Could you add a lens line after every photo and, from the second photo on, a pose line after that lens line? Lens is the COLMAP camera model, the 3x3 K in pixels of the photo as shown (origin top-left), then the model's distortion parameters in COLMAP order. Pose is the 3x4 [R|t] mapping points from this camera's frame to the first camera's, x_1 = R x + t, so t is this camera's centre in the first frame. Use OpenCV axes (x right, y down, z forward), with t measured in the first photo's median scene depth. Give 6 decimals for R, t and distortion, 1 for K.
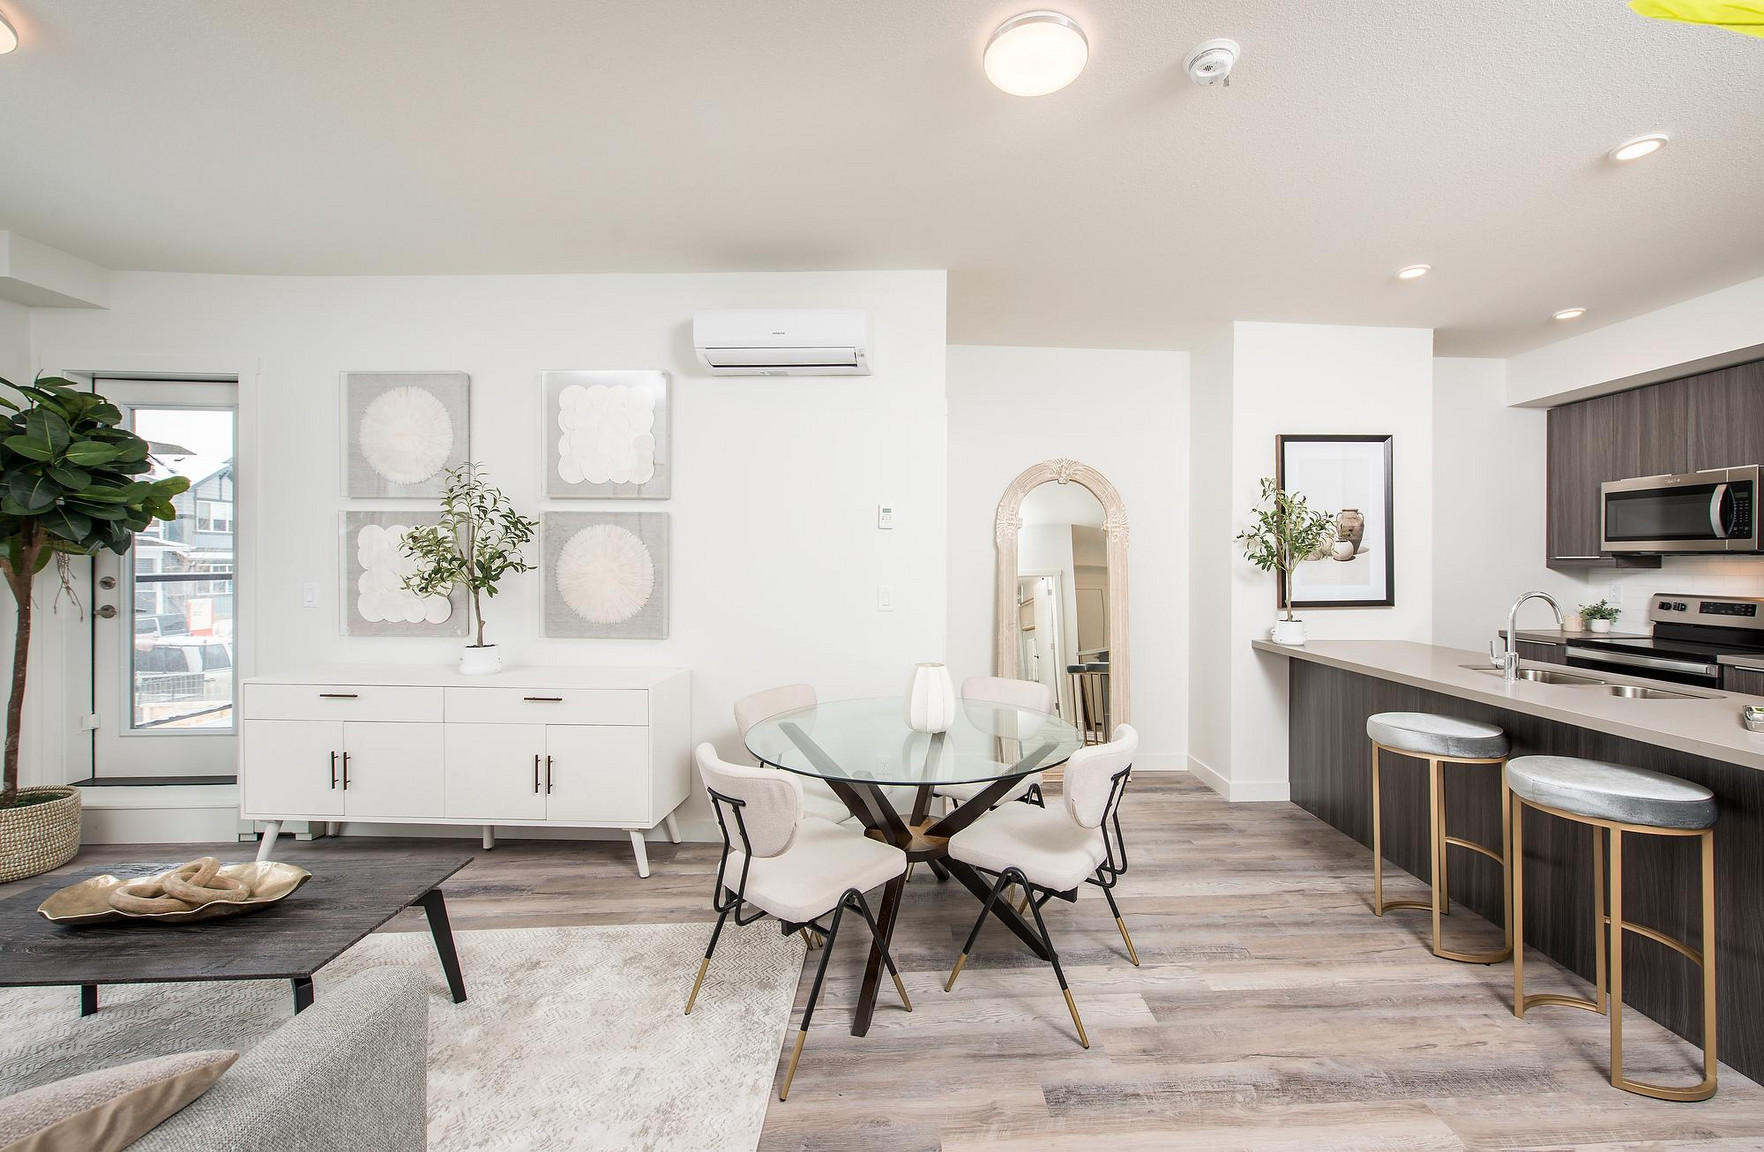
lens RADIAL K [[673.5, 0, 938.2], [0, 673.5, 563.7], [0, 0, 1]] dist [-0.002863, -0.000972]
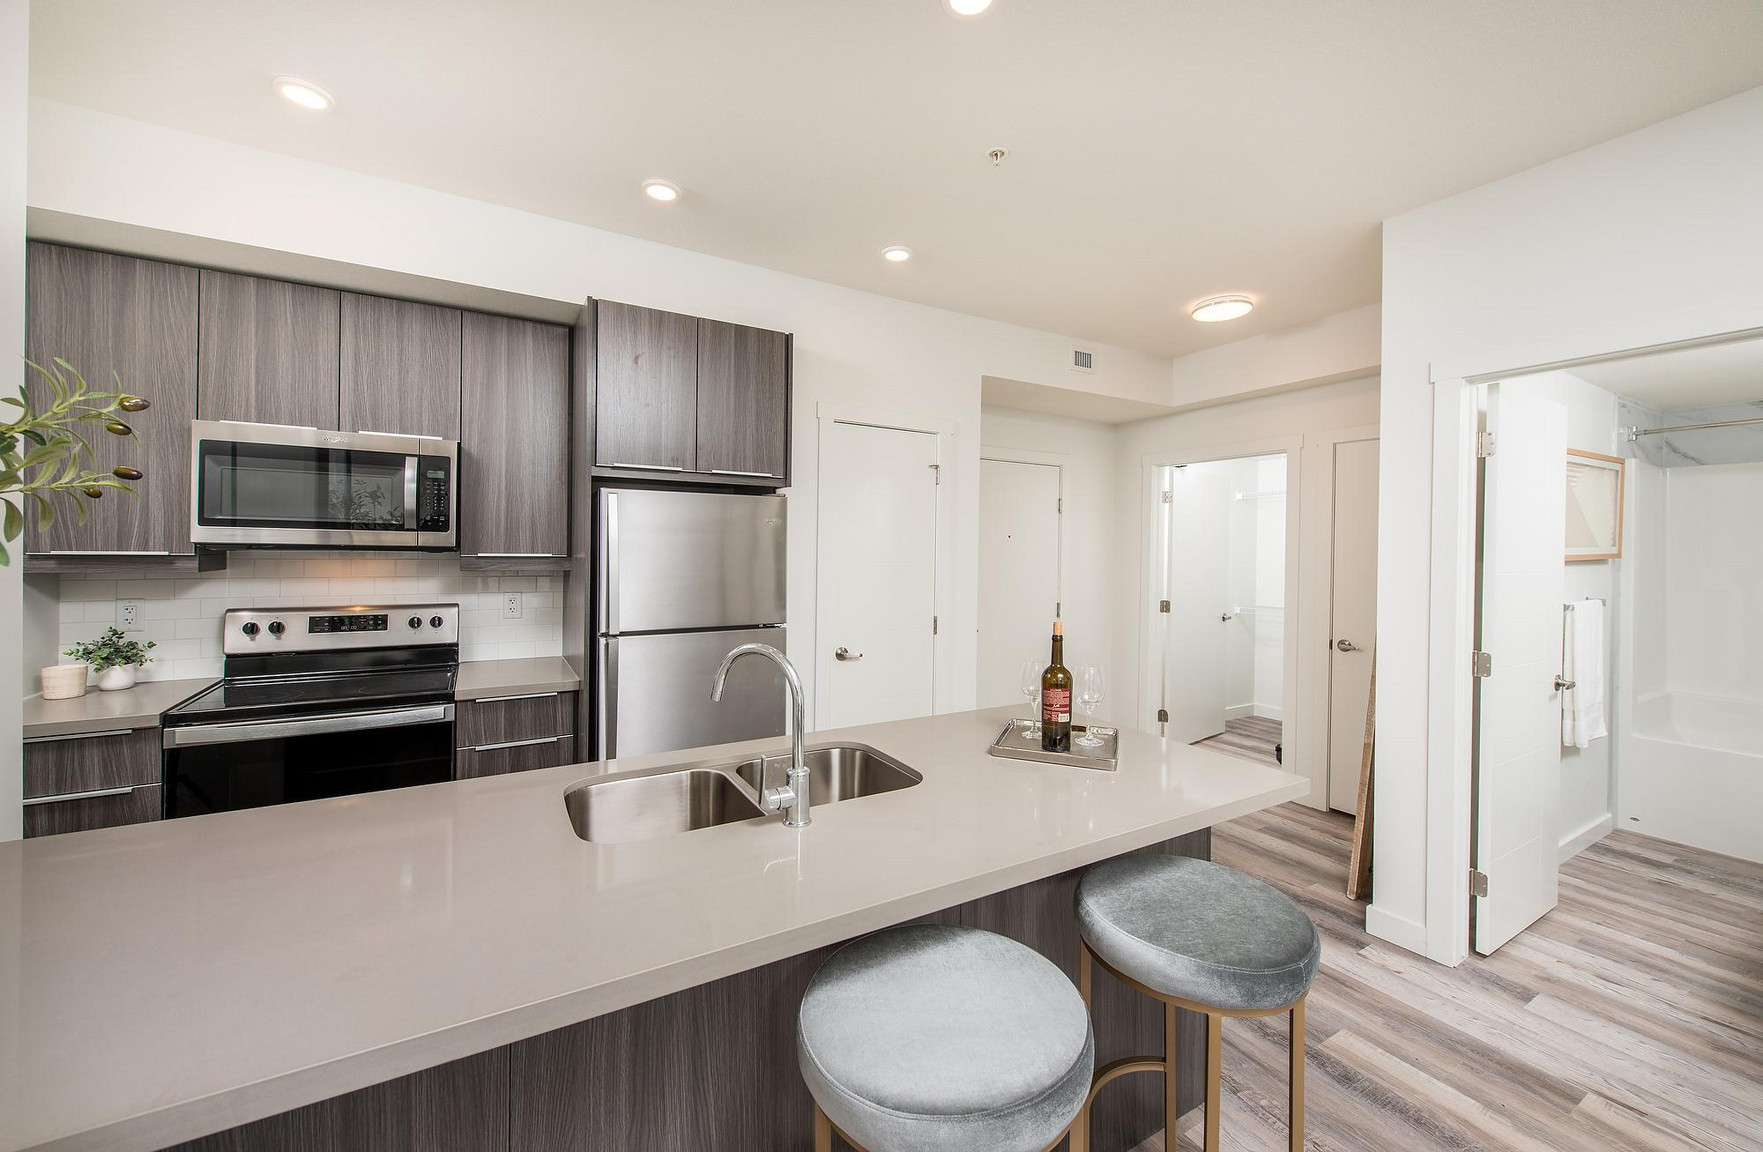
lens RADIAL K [[673.2, 0, 872.6], [0, 673.2, 540.7], [0, 0, 1]] dist [-0.002863, -0.000972]
pose [[-0.447162, -0.000296, 0.894453, 0.307302], [-0.010758, 0.999929, -0.005048, -0.029972], [-0.894388, -0.011879, -0.447134, 0.947703]]
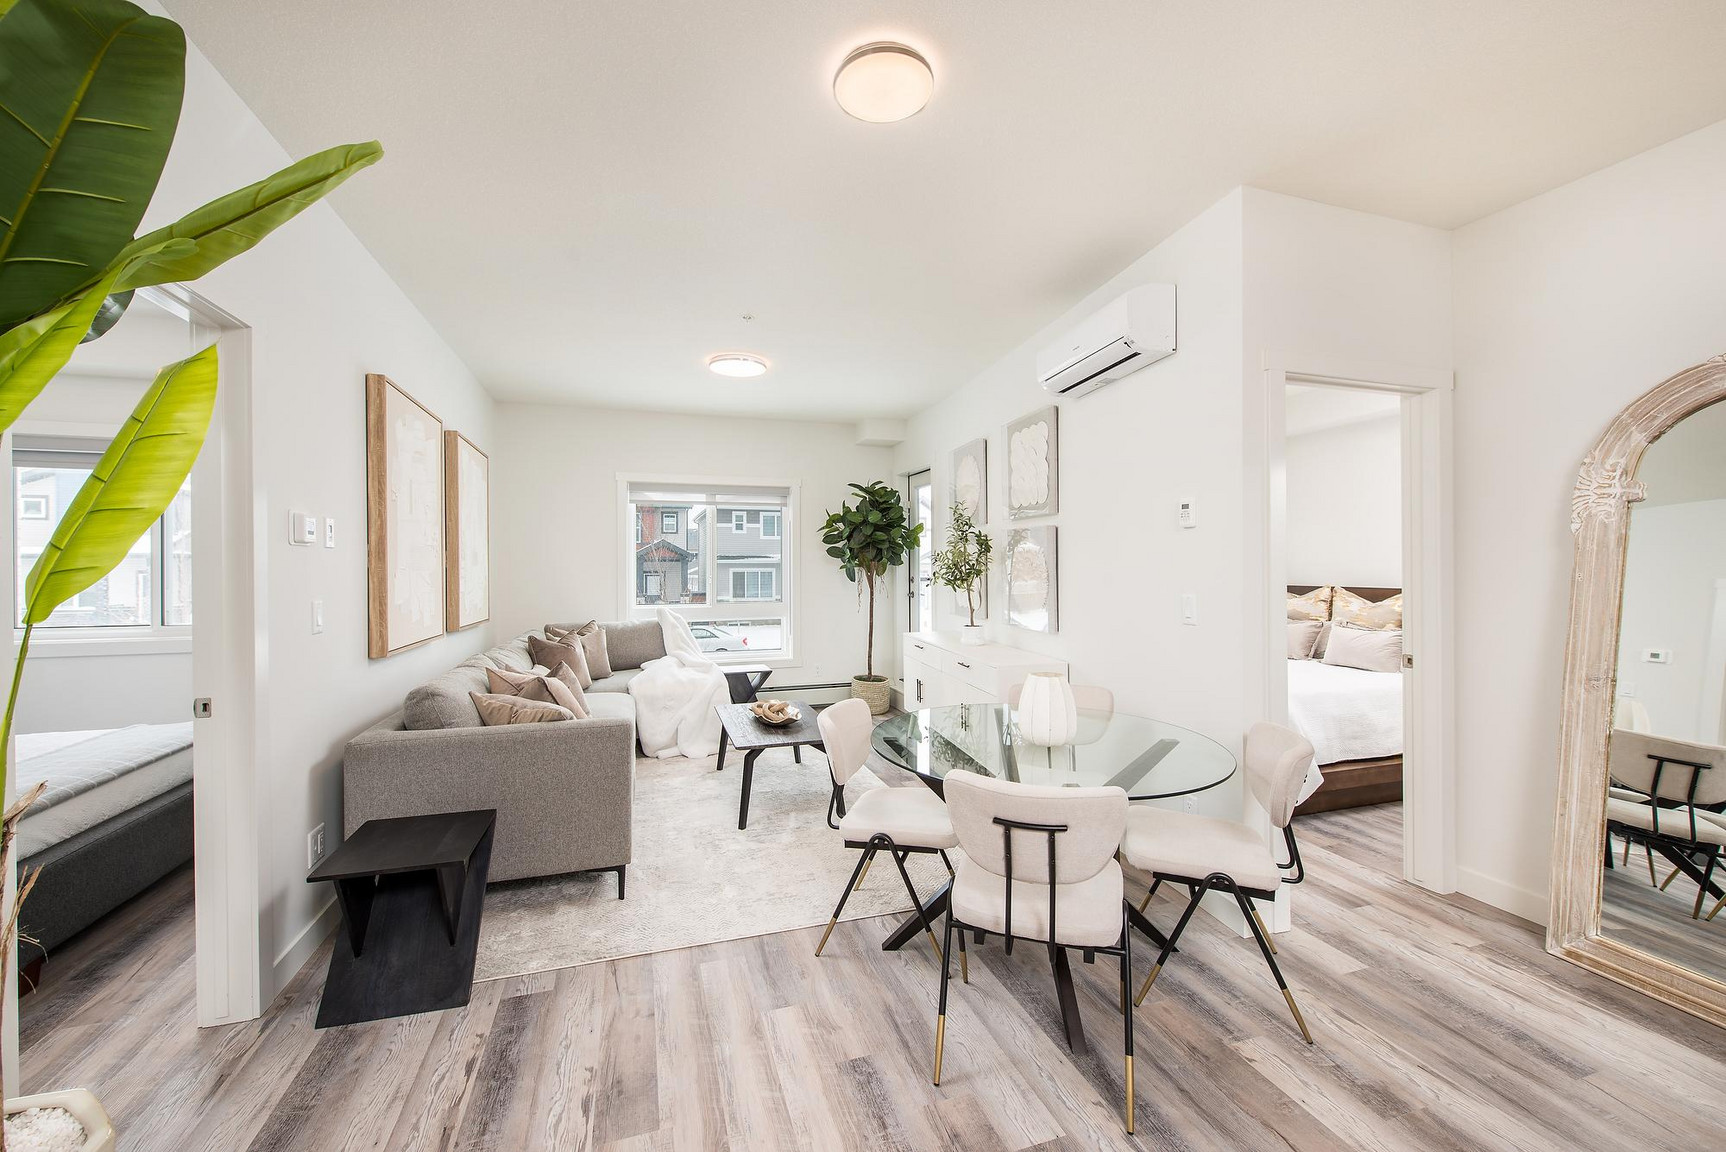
lens RADIAL K [[671.9, 0, 860.3], [0, 671.9, 569.8], [0, 0, 1]] dist [-0.008712, -0.000106]
pose [[0.245159, -0.001253, -0.969482, 0.638148], [0.000445, 0.999999, -0.001180, 0.002016], [0.969483, -0.000142, 0.245159, 0.389312]]
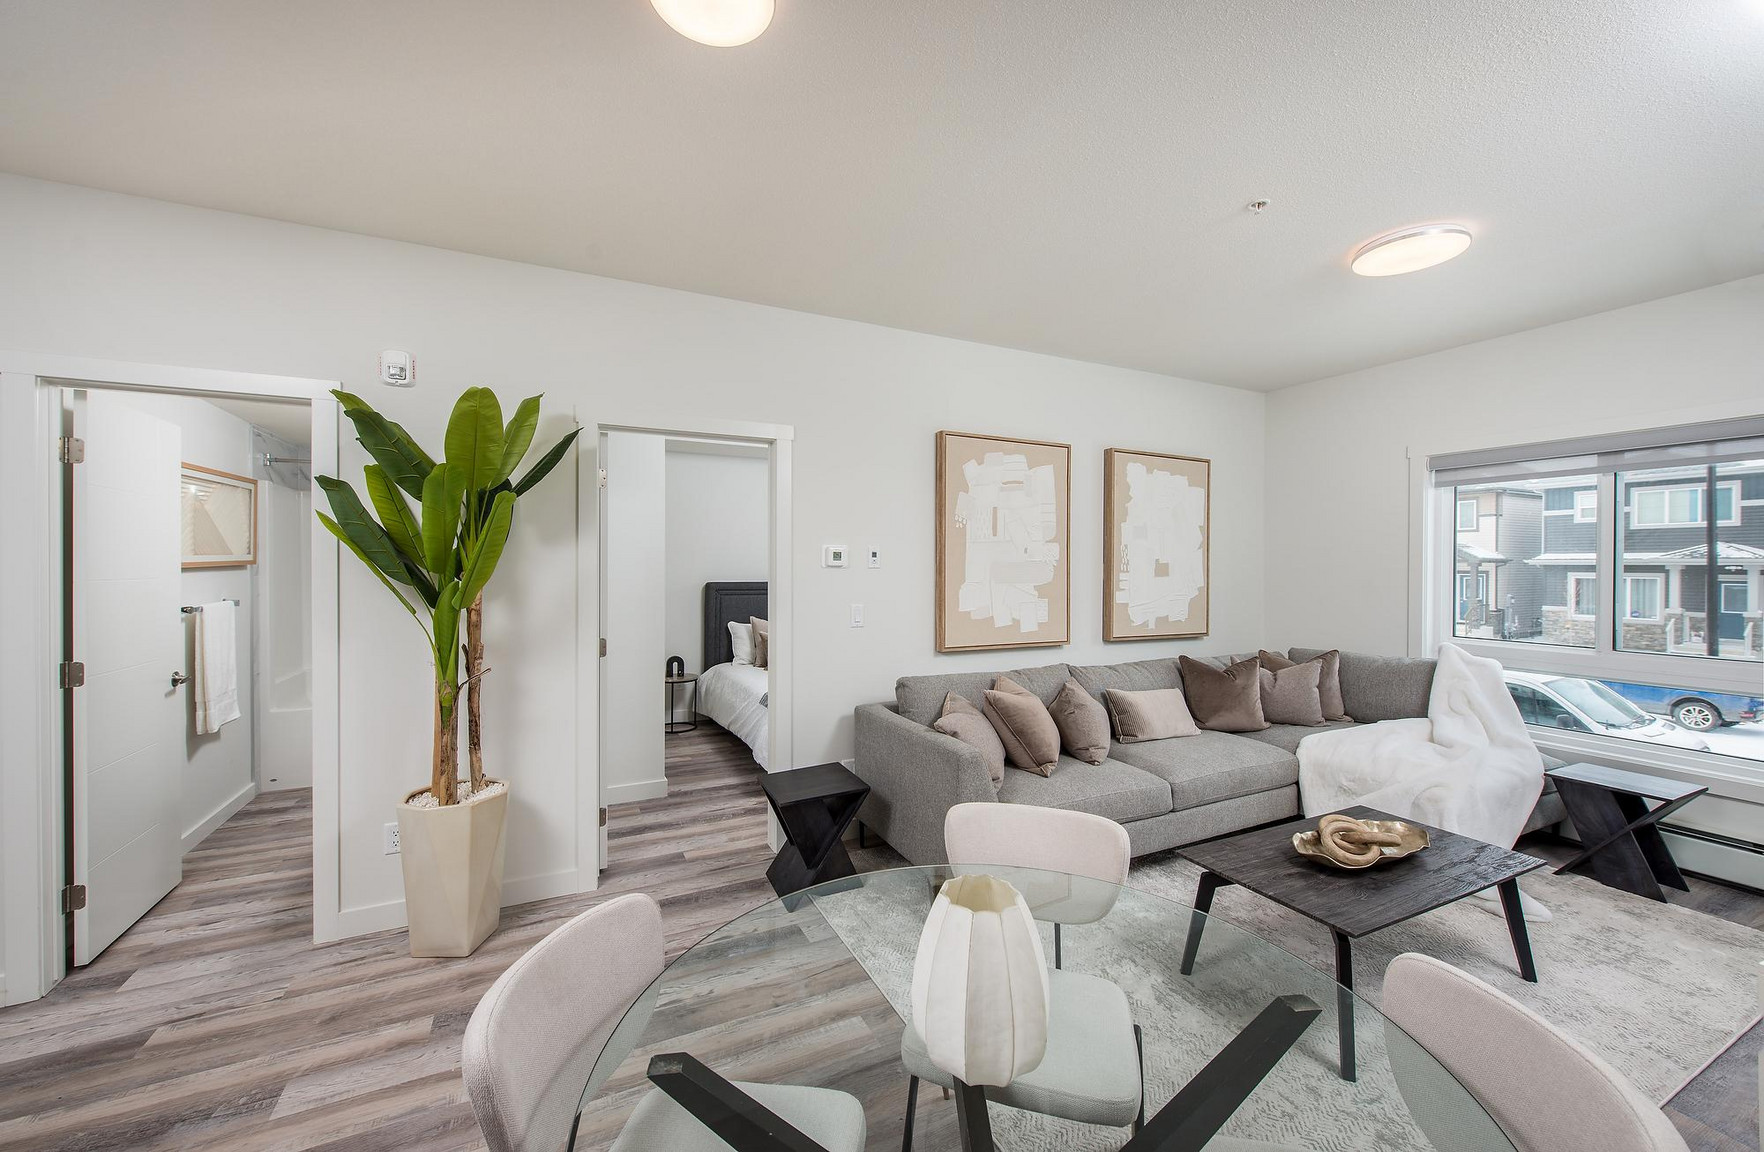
lens RADIAL K [[673.5, 0, 881.8], [0, 673.5, 567.1], [0, 0, 1]] dist [-0.002863, -0.000972]
pose [[-0.919989, -0.005889, -0.391899, 0.158353], [-0.009319, 0.999933, 0.006852, -0.033912], [0.391833, 0.009956, -0.919983, 1.017727]]
